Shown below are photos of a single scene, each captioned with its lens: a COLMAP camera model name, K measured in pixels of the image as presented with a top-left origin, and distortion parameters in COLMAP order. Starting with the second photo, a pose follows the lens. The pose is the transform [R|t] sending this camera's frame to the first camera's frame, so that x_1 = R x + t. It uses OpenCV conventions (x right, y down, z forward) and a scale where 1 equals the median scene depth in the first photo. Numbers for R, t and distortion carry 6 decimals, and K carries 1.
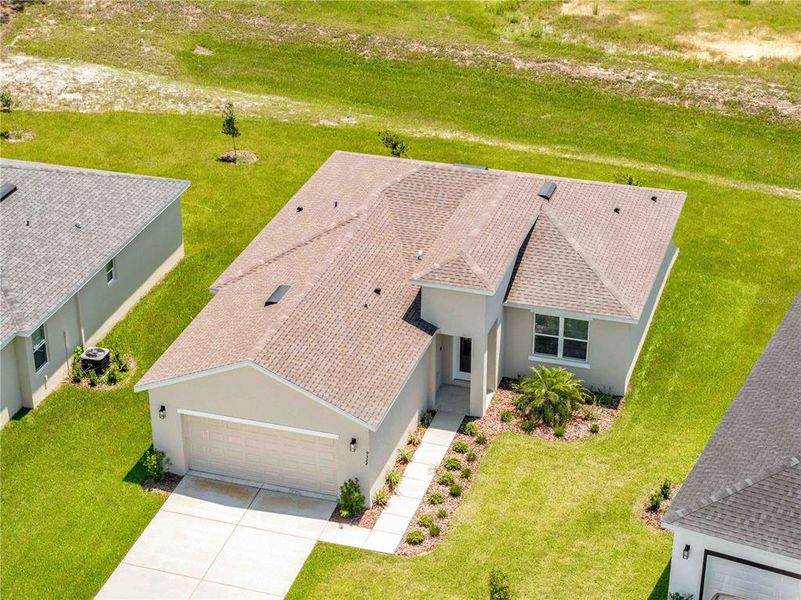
lens RADIAL K [[1498.1, 0, 398.1], [0, 1498.1, 387.1], [0, 0, 1]] dist [-0.110035, 0.571400]
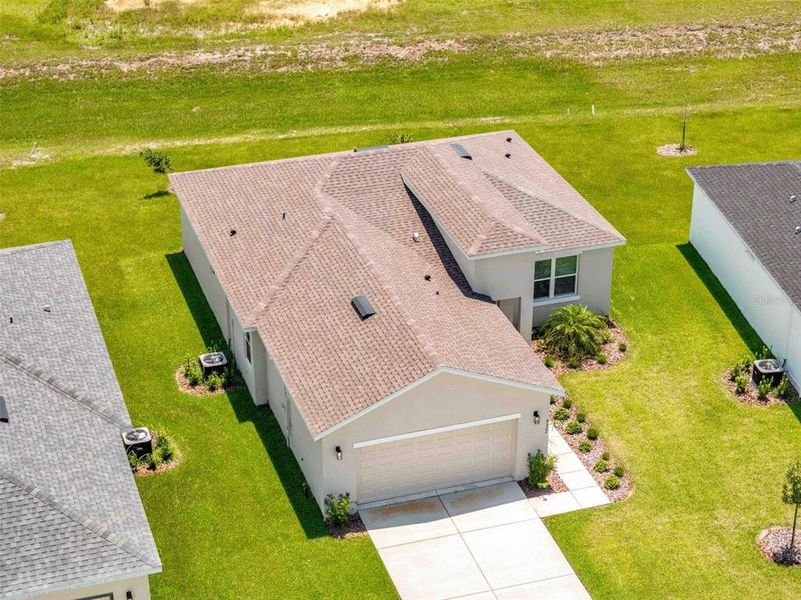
lens RADIAL K [[1498.1, 0, 398.1], [0, 1498.1, 387.1], [0, 0, 1]] dist [-0.110035, 0.571400]
pose [[0.827470, -0.303028, 0.472724, -0.465197], [0.298457, 0.950464, 0.086843, -0.077756], [-0.475623, 0.069228, 0.876921, 0.123010]]
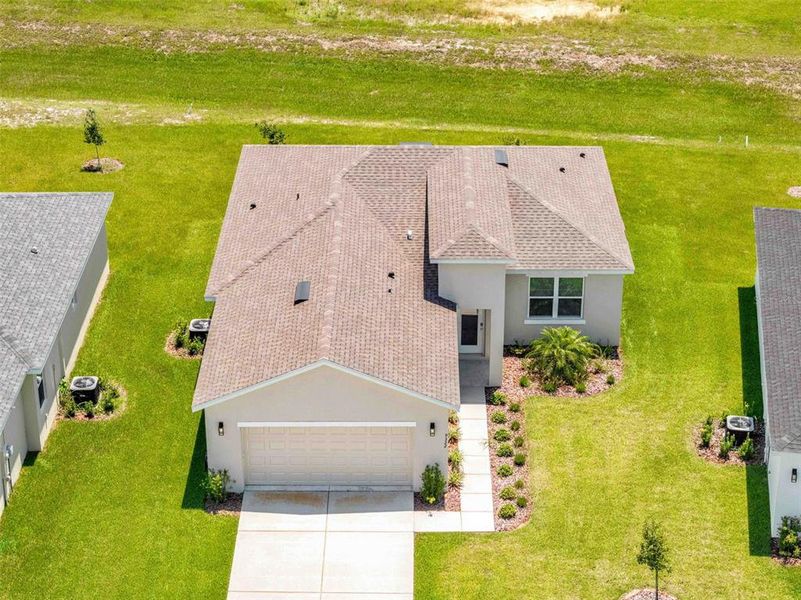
lens RADIAL K [[1513.8, 0, 441.5], [0, 1513.8, 298.8], [0, 0, 1]] dist [-0.074297, 0.366952]
pose [[0.952827, -0.136639, 0.271017, -0.226156], [0.149402, 0.988410, -0.026932, -0.014986], [-0.264196, 0.066152, 0.962198, 0.027470]]
